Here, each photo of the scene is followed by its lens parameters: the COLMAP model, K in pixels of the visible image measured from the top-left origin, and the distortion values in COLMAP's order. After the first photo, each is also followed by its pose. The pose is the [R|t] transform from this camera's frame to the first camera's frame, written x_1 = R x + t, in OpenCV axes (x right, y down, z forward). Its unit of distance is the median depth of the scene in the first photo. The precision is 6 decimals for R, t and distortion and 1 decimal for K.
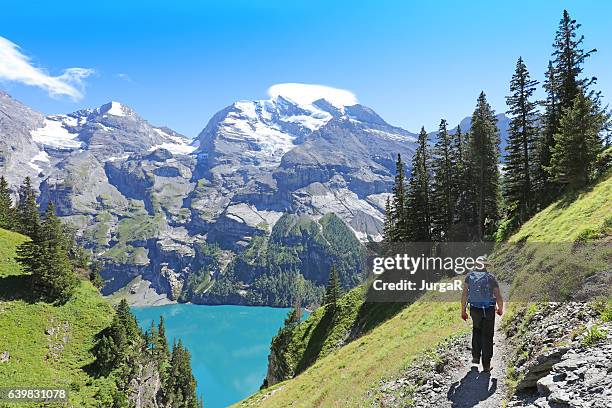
lens RADIAL K [[307.1, 0, 347.0], [0, 307.1, 206.3], [0, 0, 1]] dist [-0.000580, -0.001130]
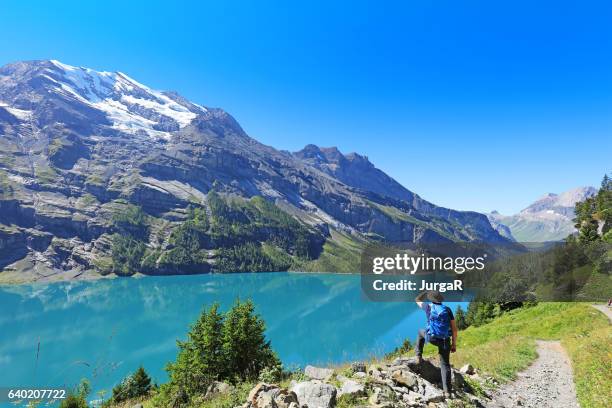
lens RADIAL K [[293.7, 0, 301.3], [0, 293.7, 203.7], [0, 0, 1]] dist [0.042780, -0.006243]
pose [[0.838517, 0.113431, 0.532938, -0.302853], [-0.067060, 0.992139, -0.105656, 0.093400], [-0.540733, 0.052856, 0.839532, 0.053535]]
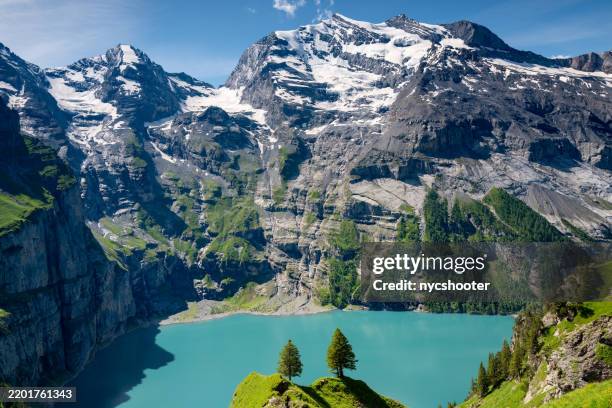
lens RADIAL K [[459.9, 0, 311.1], [0, 459.9, 211.8], [0, 0, 1]] dist [-0.006696, -0.010553]
pose [[0.990157, -0.027185, -0.137296, -0.224937], [0.039976, 0.995023, 0.091277, -0.027248], [0.134131, -0.095867, 0.986316, -0.096418]]
